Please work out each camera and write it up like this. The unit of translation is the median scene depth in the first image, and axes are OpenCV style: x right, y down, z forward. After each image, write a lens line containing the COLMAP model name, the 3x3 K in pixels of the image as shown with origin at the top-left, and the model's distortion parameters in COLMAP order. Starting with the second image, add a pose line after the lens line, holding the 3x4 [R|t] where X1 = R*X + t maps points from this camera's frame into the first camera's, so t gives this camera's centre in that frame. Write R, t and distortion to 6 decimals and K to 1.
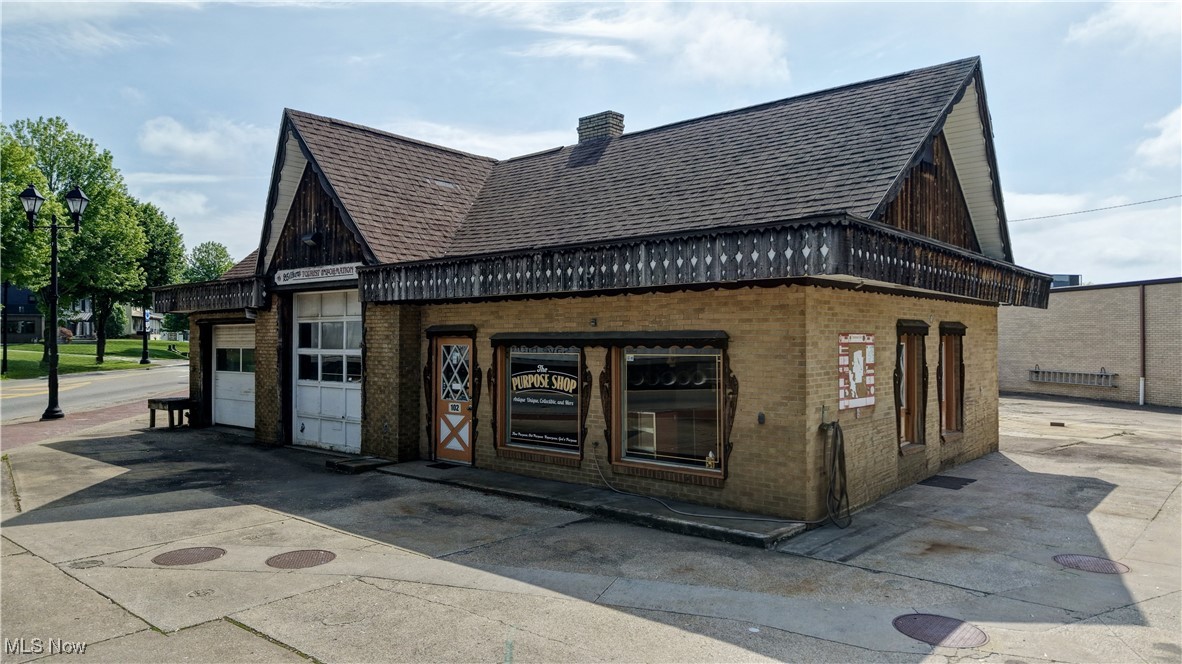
lens RADIAL K [[780.7, 0, 591.0], [0, 780.7, 332.0], [0, 0, 1]] dist [0.043674, -0.056379]
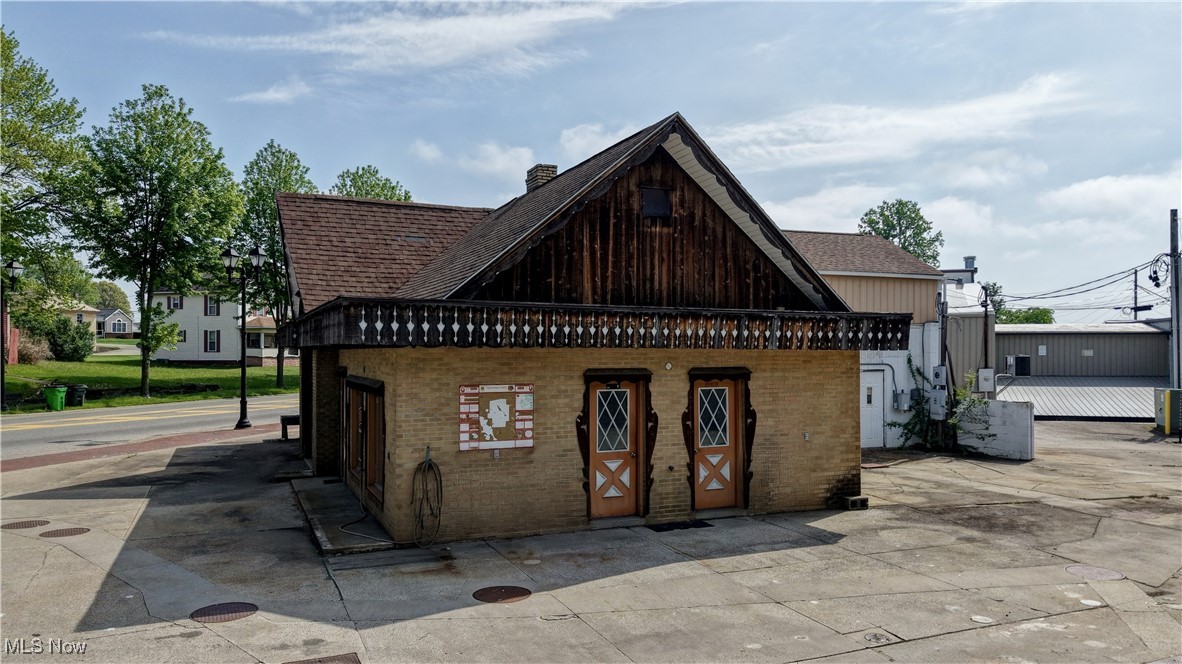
lens RADIAL K [[852.1, 0, 591.0], [0, 852.1, 332.0], [0, 0, 1]] dist [0.008785, -0.002882]
pose [[0.911443, -0.009837, -0.411309, 1.010211], [0.003824, 0.999874, -0.015439, -0.056043], [0.411409, 0.012499, 0.911365, -0.072862]]
